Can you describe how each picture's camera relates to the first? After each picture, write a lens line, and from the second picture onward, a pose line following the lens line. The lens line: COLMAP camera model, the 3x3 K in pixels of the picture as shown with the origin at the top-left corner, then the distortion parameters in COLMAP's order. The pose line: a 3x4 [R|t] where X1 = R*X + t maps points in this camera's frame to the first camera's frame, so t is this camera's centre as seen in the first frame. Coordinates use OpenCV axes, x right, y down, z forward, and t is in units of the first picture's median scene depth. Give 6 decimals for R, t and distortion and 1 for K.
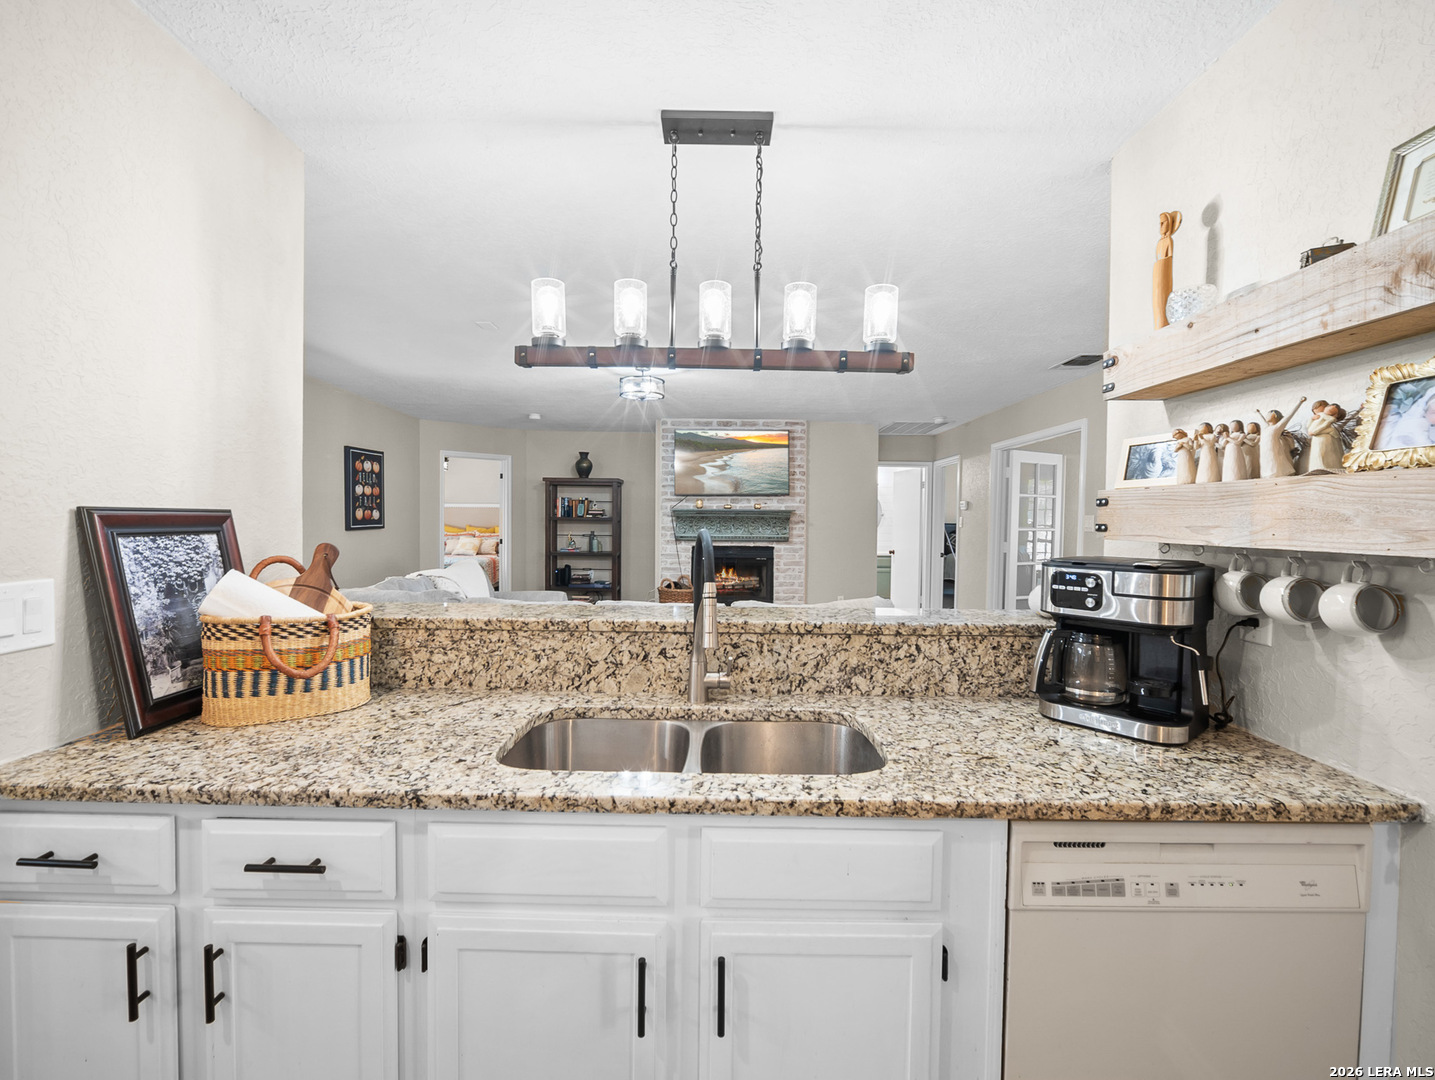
lens RADIAL K [[643.1, 0, 726.5], [0, 643.1, 533.0], [0, 0, 1]] dist [-0.021946, 0.006556]
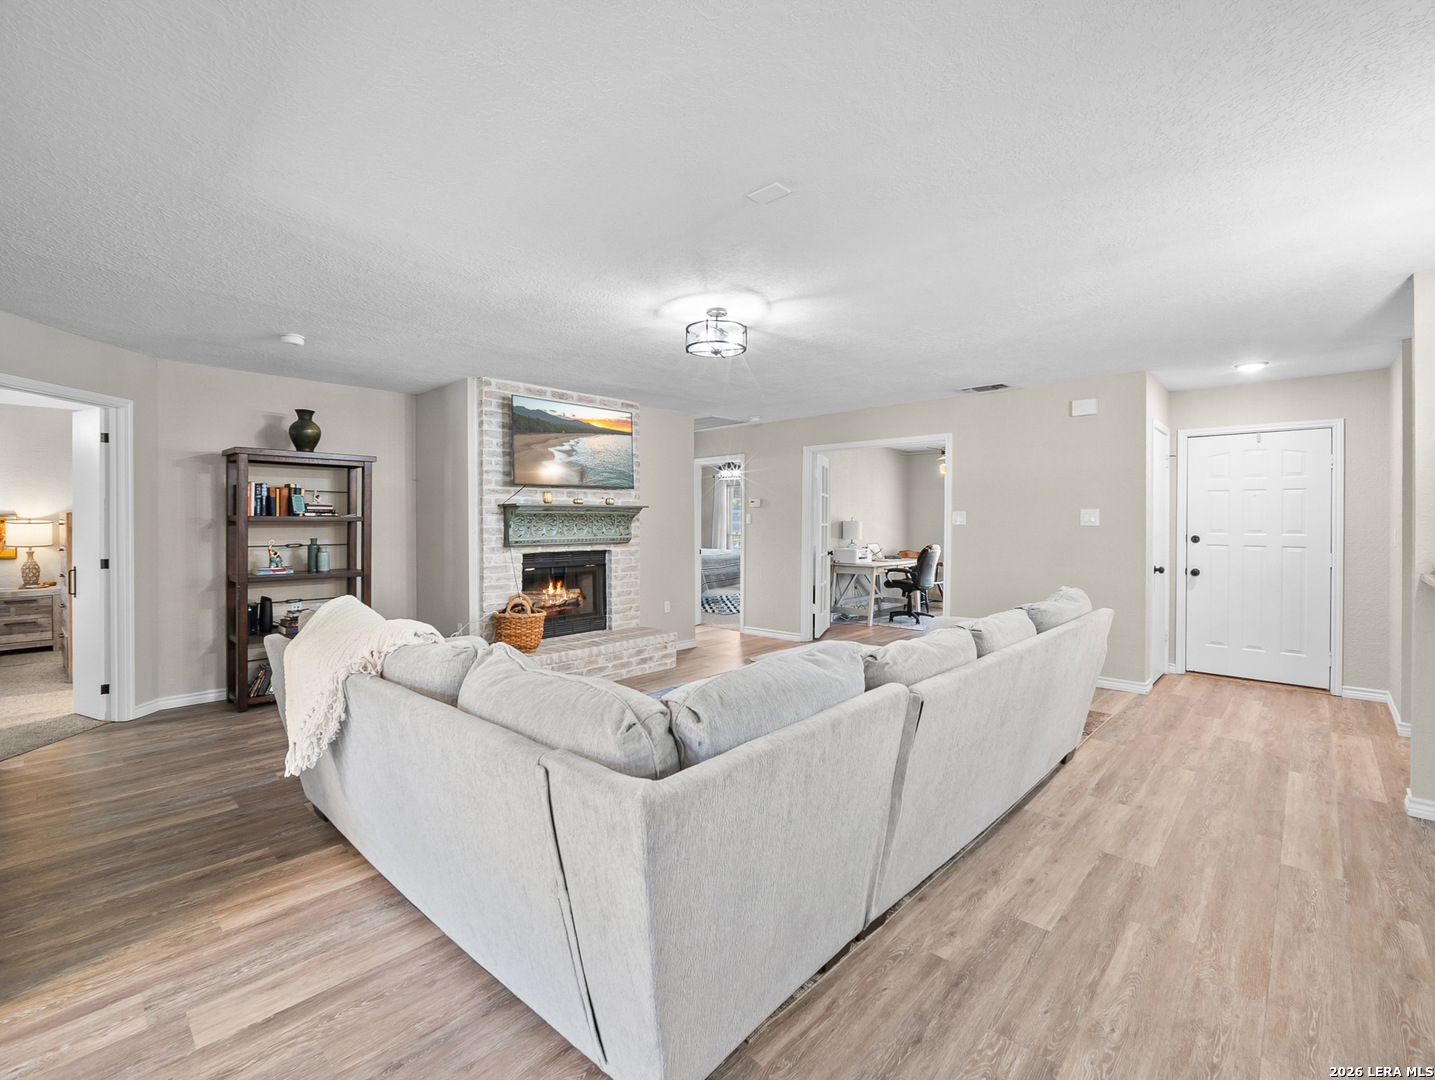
lens RADIAL K [[636.7, 0, 721.0], [0, 636.7, 525.4], [0, 0, 1]] dist [-0.016571, 0.000461]
pose [[0.687242, -0.015556, 0.726262, -0.428211], [0.022027, 0.999757, 0.000571, -0.008073], [-0.726095, 0.015605, 0.687418, 0.326940]]
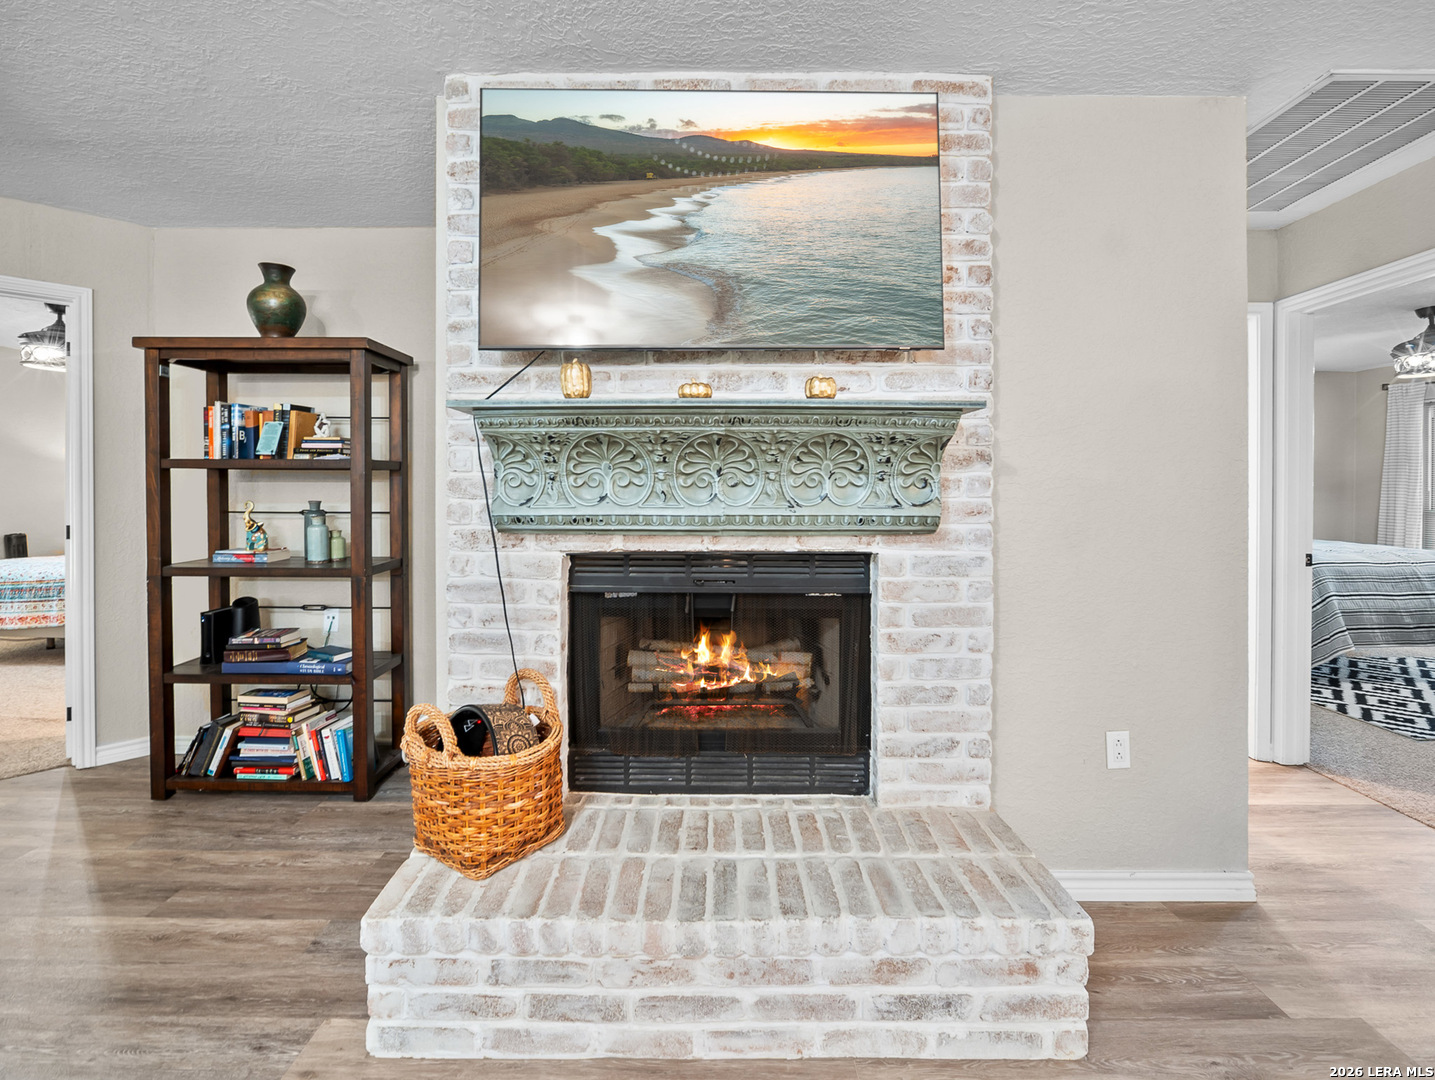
lens RADIAL K [[638.1, 0, 713.7], [0, 638.1, 493.8], [0, 0, 1]] dist [-0.040622, 0.006394]
pose [[0.999782, -0.008167, -0.019237, 0.013048], [0.007909, 0.999879, -0.013408, -0.000010], [0.019344, 0.013253, 0.999725, 0.738930]]
